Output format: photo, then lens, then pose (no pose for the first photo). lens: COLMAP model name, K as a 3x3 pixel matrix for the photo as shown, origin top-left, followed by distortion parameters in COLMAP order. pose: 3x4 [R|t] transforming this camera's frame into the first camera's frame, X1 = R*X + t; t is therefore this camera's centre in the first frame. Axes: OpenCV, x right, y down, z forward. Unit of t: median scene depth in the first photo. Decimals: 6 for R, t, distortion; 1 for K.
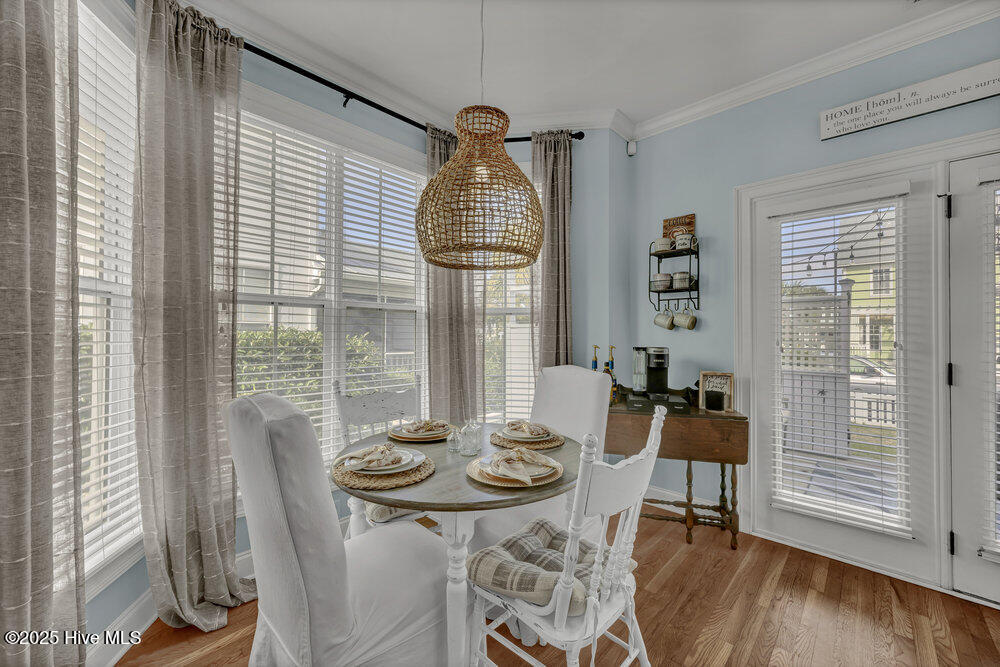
lens RADIAL K [[396.4, 0, 499.1], [0, 396.4, 330.1], [0, 0, 1]] dist [0.001062, 0.000257]
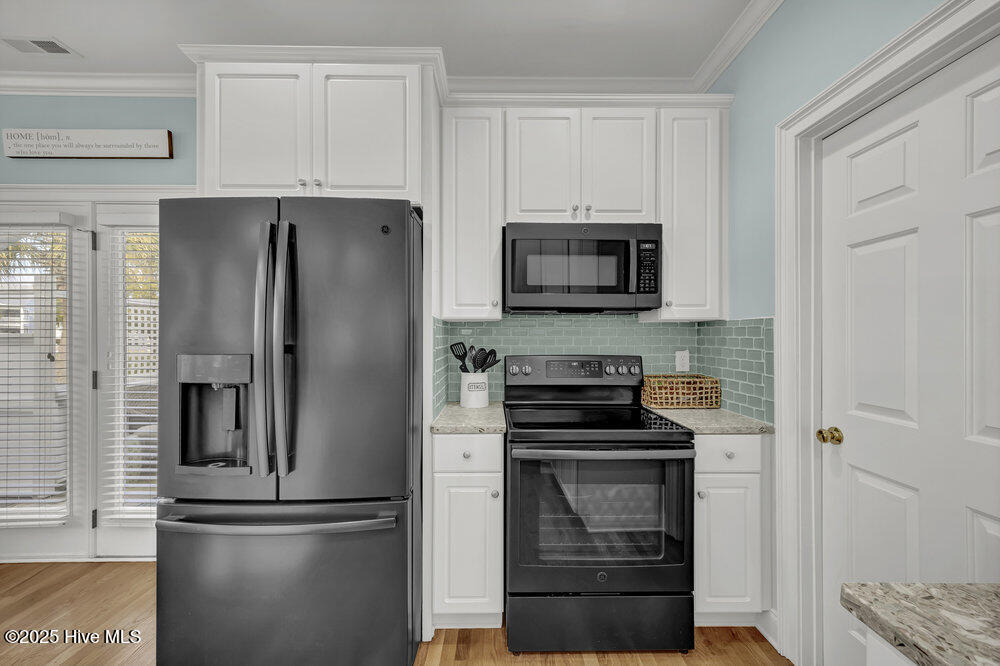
lens RADIAL K [[386.5, 0, 502.8], [0, 386.5, 334.6], [0, 0, 1]] dist [-0.002607, 0.000023]
pose [[0.722634, -0.006737, 0.691198, 0.907729], [-0.005302, 0.999869, 0.015289, -0.039067], [-0.691211, -0.014713, 0.722504, -0.520242]]
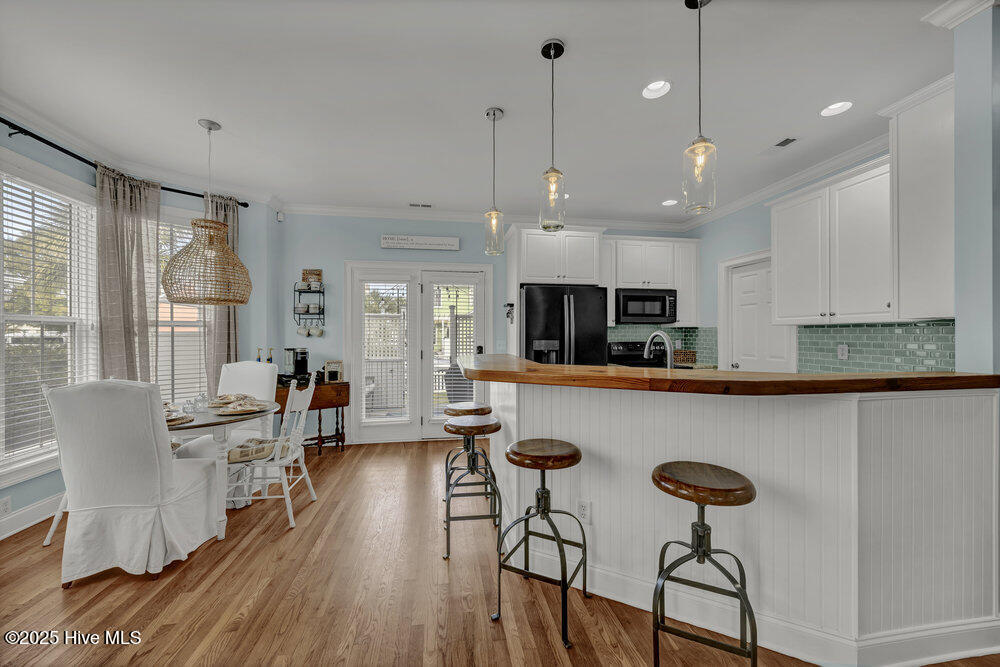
lens RADIAL K [[392.5, 0, 500.7], [0, 392.5, 335.1], [0, 0, 1]] dist [0.002926, -0.000115]
pose [[0.611910, -0.005735, 0.790907, -0.399180], [-0.005552, 0.999918, 0.011546, -0.035668], [-0.790908, -0.011457, 0.611828, -0.690854]]
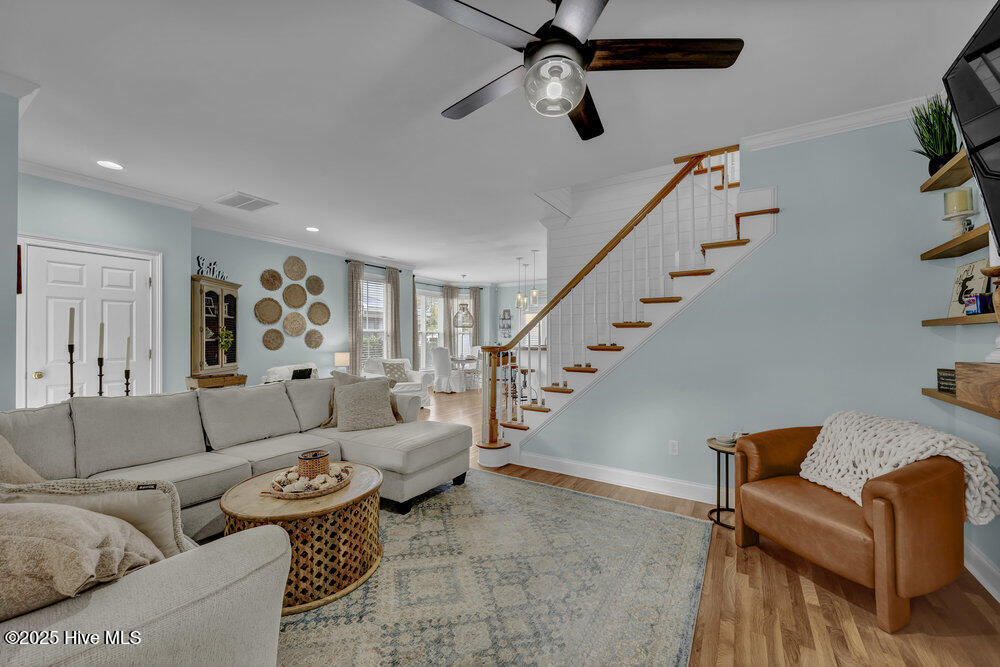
lens RADIAL K [[386.5, 0, 502.8], [0, 386.5, 335.1], [0, 0, 1]] dist [-0.002607, 0.000023]
pose [[0.980956, -0.002399, 0.194215, -0.368565], [0.001463, 0.999987, 0.004965, -0.051569], [-0.194224, -0.004586, 0.980946, -3.031061]]
